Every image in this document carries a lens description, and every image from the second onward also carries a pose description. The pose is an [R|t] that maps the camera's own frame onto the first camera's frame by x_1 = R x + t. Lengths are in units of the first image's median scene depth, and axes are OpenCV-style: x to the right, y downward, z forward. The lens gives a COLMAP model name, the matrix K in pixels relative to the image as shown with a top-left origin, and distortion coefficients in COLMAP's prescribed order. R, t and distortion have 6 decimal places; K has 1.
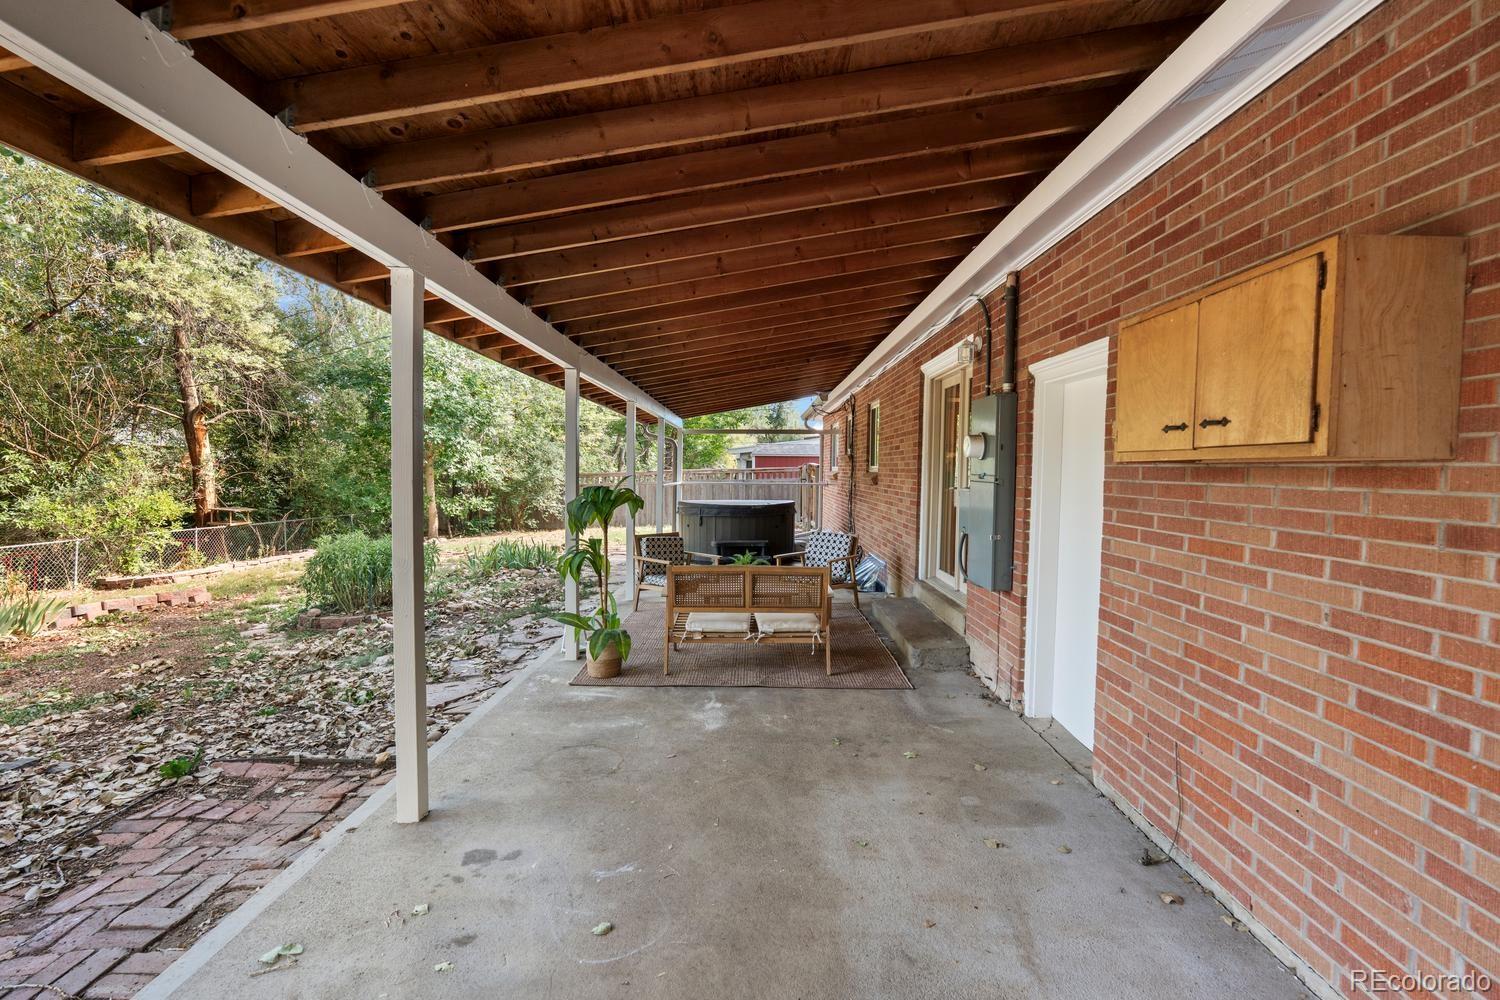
lens RADIAL K [[661.1, 0, 754.5], [0, 661.1, 534.8], [0, 0, 1]] dist [-0.005721, 0.000566]
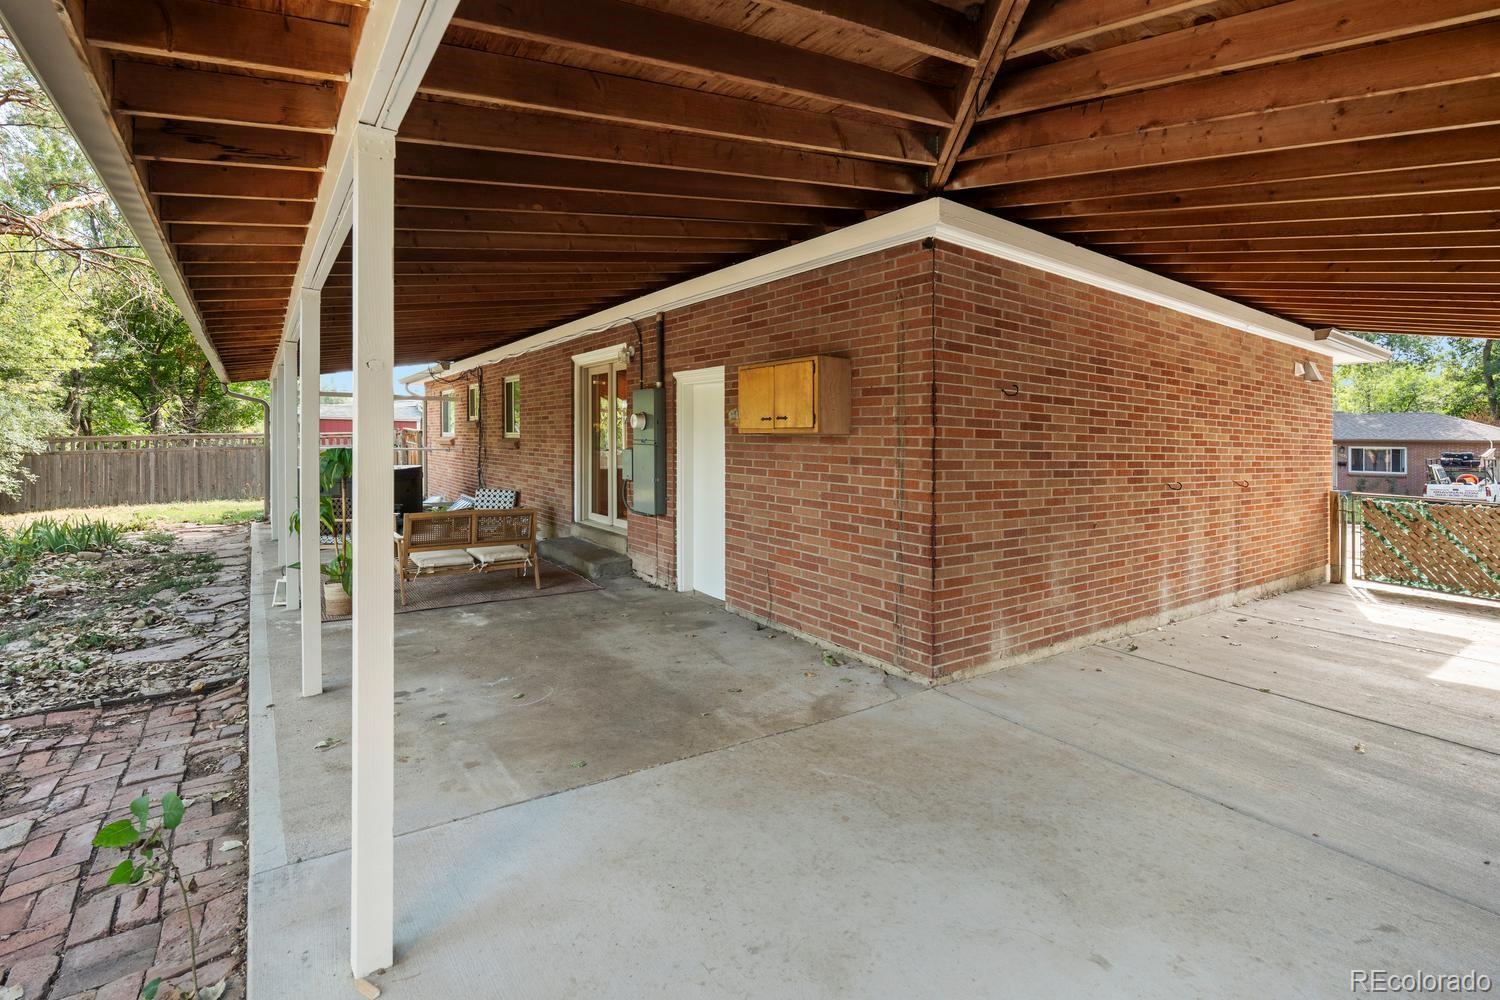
lens RADIAL K [[672.4, 0, 752.8], [0, 672.4, 519.7], [0, 0, 1]] dist [-0.007544, 0.000327]
pose [[0.809551, -0.062587, 0.583704, -0.500070], [0.048002, 0.998028, 0.040438, 0.057484], [-0.585084, -0.004718, 0.810959, -0.553230]]
